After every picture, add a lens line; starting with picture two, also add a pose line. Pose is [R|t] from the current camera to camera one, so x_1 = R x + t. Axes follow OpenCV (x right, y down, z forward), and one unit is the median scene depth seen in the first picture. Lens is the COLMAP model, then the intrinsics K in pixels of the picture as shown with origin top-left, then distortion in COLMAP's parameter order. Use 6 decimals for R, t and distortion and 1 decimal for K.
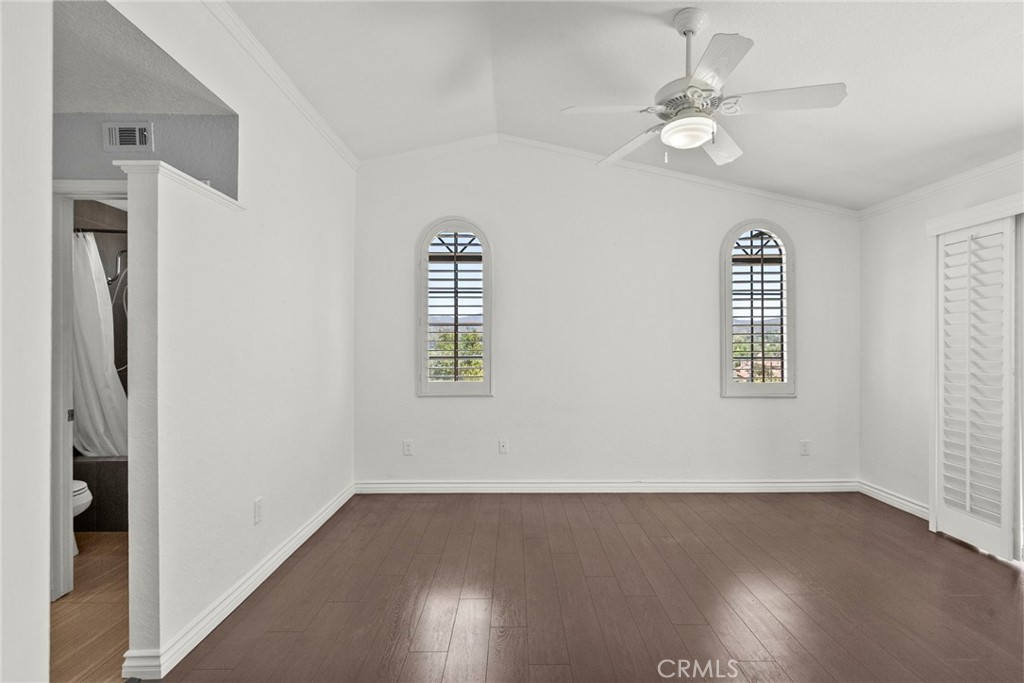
lens RADIAL K [[470.2, 0, 512.2], [0, 470.2, 343.3], [0, 0, 1]] dist [0.000108, -0.000094]
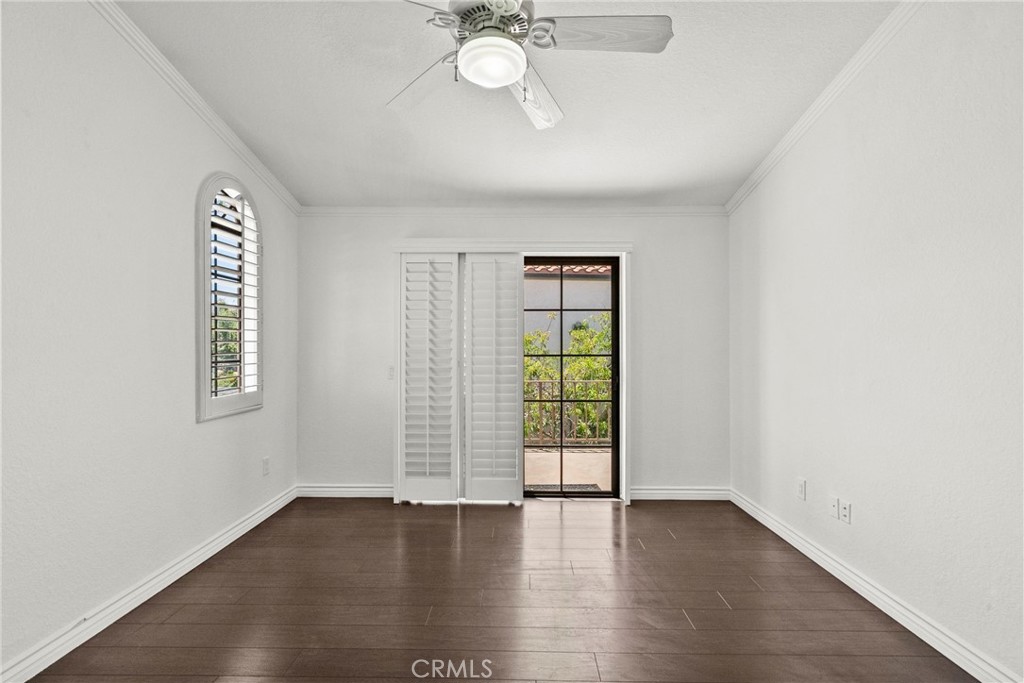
lens RADIAL K [[470.2, 0, 512.8], [0, 470.2, 345.6], [0, 0, 1]] dist [0.000108, -0.000094]
pose [[0.013372, -0.000199, 0.999911, -0.285426], [-0.007693, 0.999970, 0.000302, 0.002259], [-0.999881, -0.007696, 0.013370, 0.712350]]
